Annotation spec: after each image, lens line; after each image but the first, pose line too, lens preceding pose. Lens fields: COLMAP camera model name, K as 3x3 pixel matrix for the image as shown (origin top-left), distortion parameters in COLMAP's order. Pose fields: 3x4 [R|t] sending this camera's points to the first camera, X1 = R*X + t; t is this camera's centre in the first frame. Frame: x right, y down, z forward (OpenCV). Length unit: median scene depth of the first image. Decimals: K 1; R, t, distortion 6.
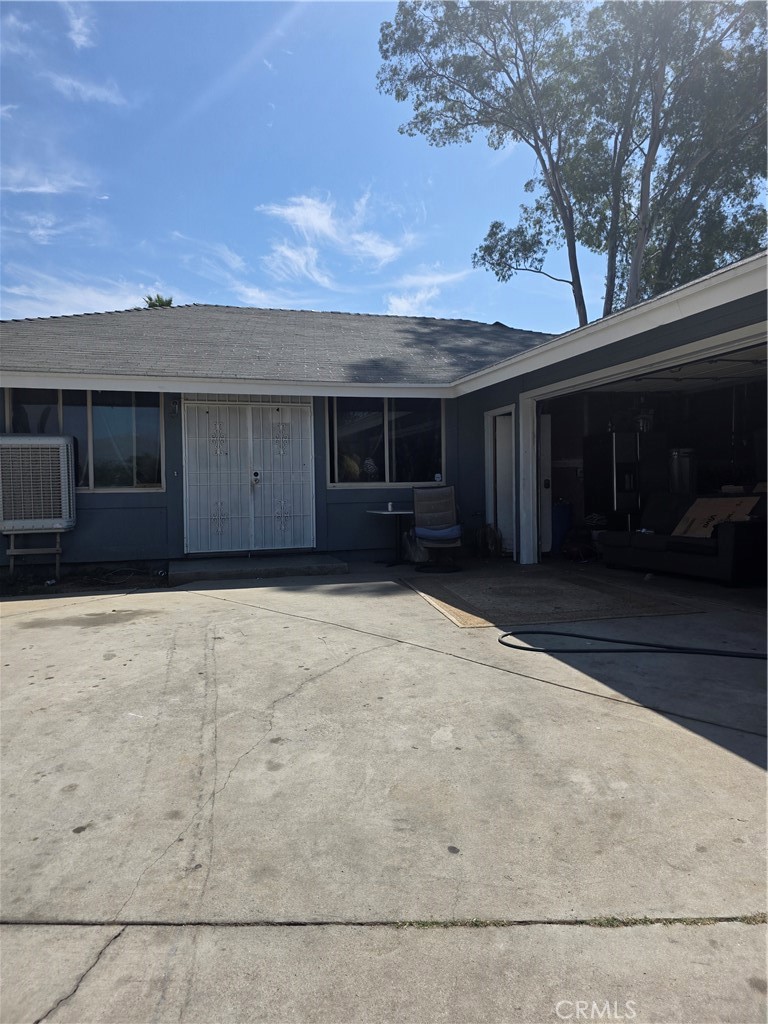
lens RADIAL K [[692.9, 0, 384.0], [0, 692.9, 512.0], [0, 0, 1]] dist [0.019859, -0.002548]
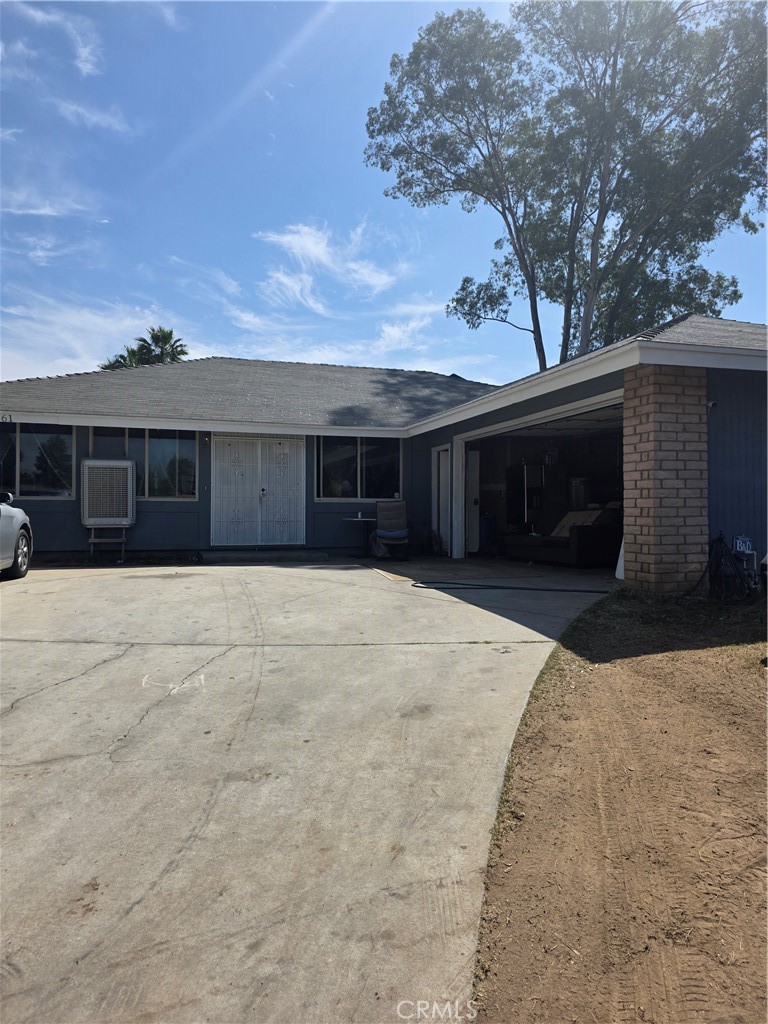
lens RADIAL K [[688.4, 0, 378.2], [0, 688.4, 563.5], [0, 0, 1]] dist [0.036600, -0.037378]
pose [[0.999816, 0.018441, 0.005199, 0.017359], [-0.018621, 0.999148, 0.036830, 0.015822], [-0.004515, -0.036920, 0.999308, -0.162454]]
